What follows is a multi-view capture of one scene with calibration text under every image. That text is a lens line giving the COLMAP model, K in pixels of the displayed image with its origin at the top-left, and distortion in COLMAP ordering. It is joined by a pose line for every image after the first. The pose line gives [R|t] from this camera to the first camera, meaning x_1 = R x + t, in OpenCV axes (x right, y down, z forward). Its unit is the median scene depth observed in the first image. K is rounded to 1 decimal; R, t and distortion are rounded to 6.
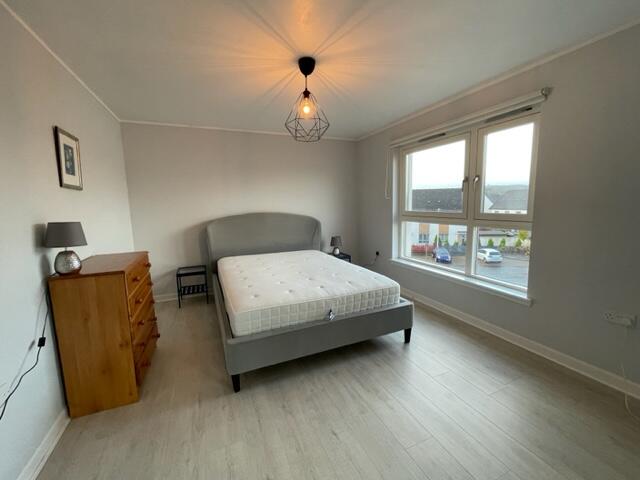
lens RADIAL K [[271.9, 0, 321.2], [0, 271.9, 239.0], [0, 0, 1]] dist [0.000998, -0.000155]
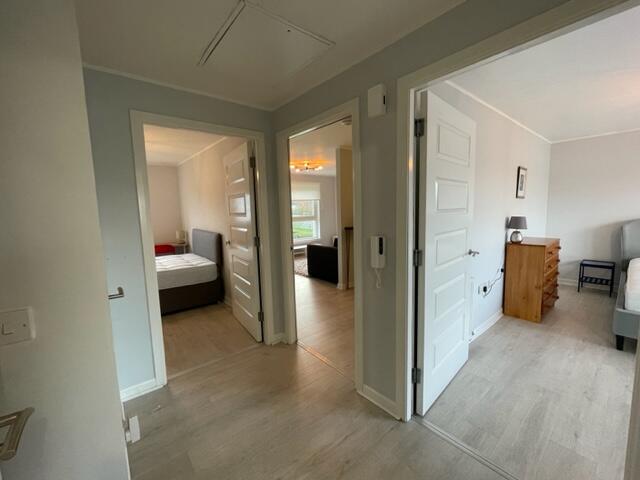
lens RADIAL K [[271.9, 0, 321.2], [0, 271.9, 239.0], [0, 0, 1]] dist [0.000998, -0.000155]
pose [[0.295906, 0.116325, -0.948108, 0.453465], [-0.102182, 0.990717, 0.089661, 0.058377], [0.949736, 0.070348, 0.305046, -0.817507]]
